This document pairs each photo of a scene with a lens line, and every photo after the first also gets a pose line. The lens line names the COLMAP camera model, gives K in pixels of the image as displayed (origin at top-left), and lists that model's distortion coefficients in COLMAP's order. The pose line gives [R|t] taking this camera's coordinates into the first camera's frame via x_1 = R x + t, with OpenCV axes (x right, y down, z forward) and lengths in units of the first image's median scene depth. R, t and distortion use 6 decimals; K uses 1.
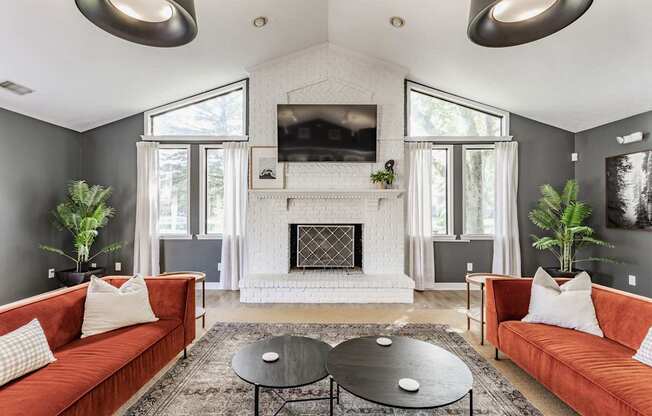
lens RADIAL K [[305.2, 0, 330.1], [0, 305.2, 206.6], [0, 0, 1]] dist [0.000703, 0.002476]
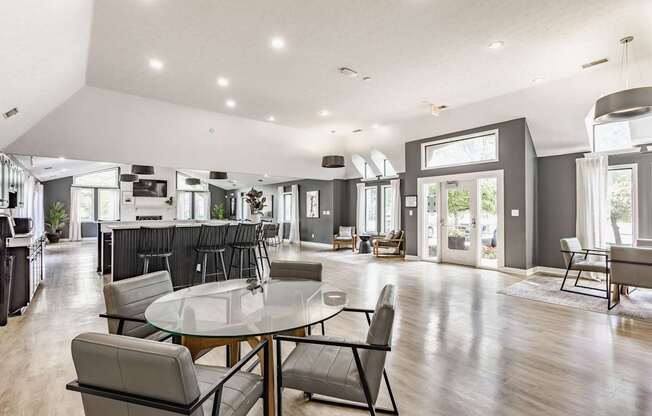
lens RADIAL K [[328.3, 0, 327.0], [0, 328.3, 209.4], [0, 0, 1]] dist [0.000108, -0.000286]
pose [[0.788676, 0.003378, 0.614800, -0.659314], [0.000100, 0.999984, -0.005623, 0.007134], [-0.614809, 0.004496, 0.788663, -2.848693]]
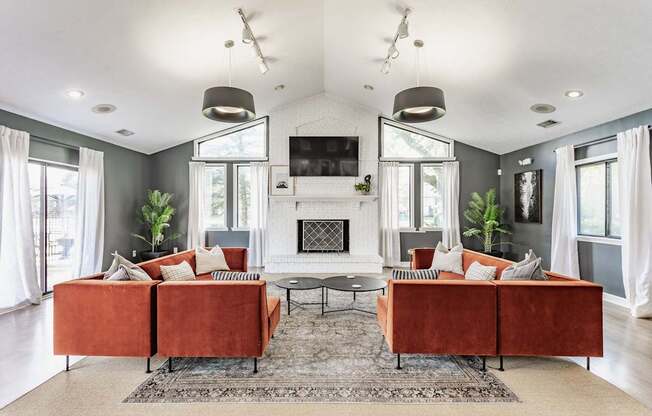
lens RADIAL K [[297.5, 0, 329.5], [0, 297.5, 207.2], [0, 0, 1]] dist [-0.003294, 0.000194]
pose [[0.999989, -0.000640, -0.004693, 0.022327], [0.000637, 0.999999, -0.000785, -0.000550], [0.004694, 0.000783, 0.999989, -0.383966]]
